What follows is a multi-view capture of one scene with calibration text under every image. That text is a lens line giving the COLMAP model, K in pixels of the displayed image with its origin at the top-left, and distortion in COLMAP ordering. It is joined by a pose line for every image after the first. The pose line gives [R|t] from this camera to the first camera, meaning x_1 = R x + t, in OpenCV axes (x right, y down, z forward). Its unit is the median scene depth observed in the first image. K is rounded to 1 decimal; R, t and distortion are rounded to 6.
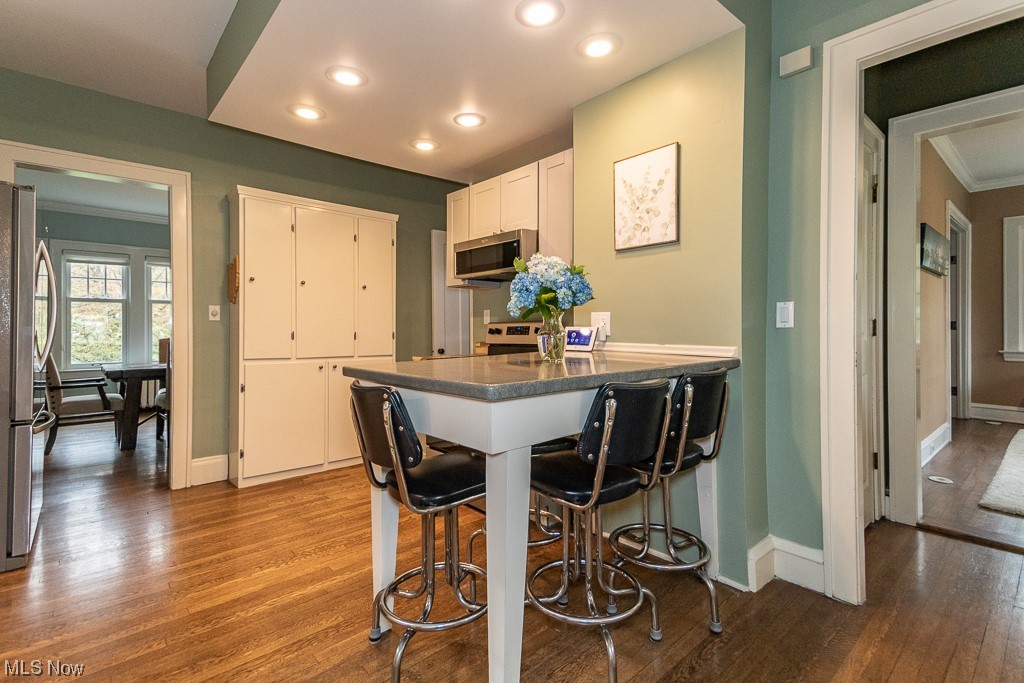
lens RADIAL K [[474.2, 0, 511.3], [0, 474.2, 332.9], [0, 0, 1]] dist [0.036061, -0.002116]
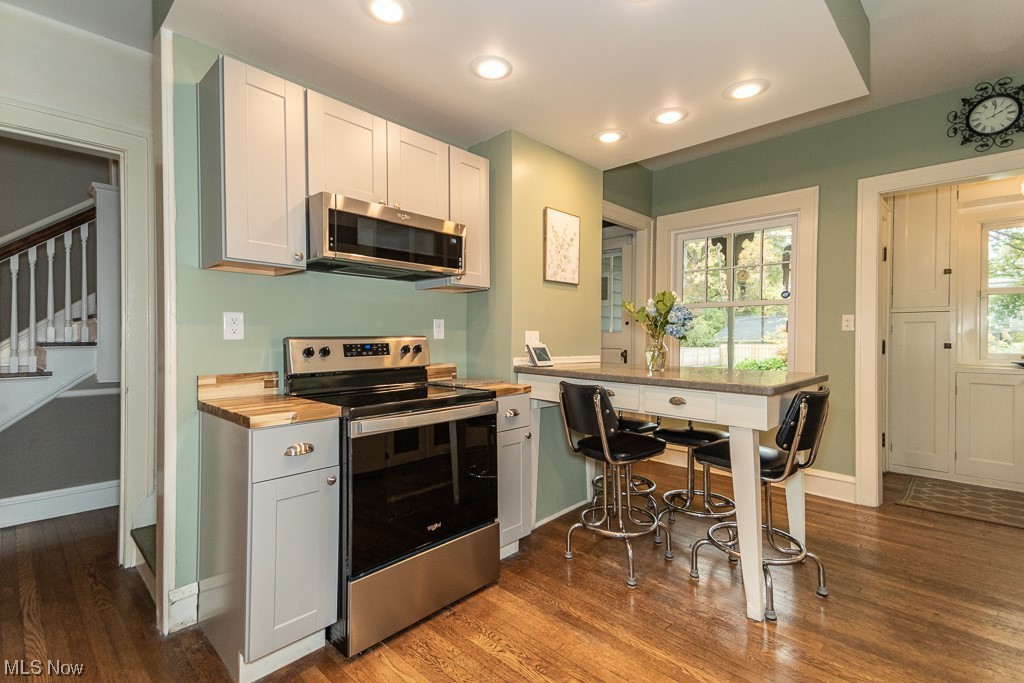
lens RADIAL K [[474.2, 0, 511.1], [0, 474.2, 339.8], [0, 0, 1]] dist [0.036061, -0.002116]
pose [[-0.079999, 0.000531, 0.996795, -0.999443], [0.007321, 0.999973, 0.000055, -0.025563], [-0.996768, 0.007302, -0.080001, 1.228310]]
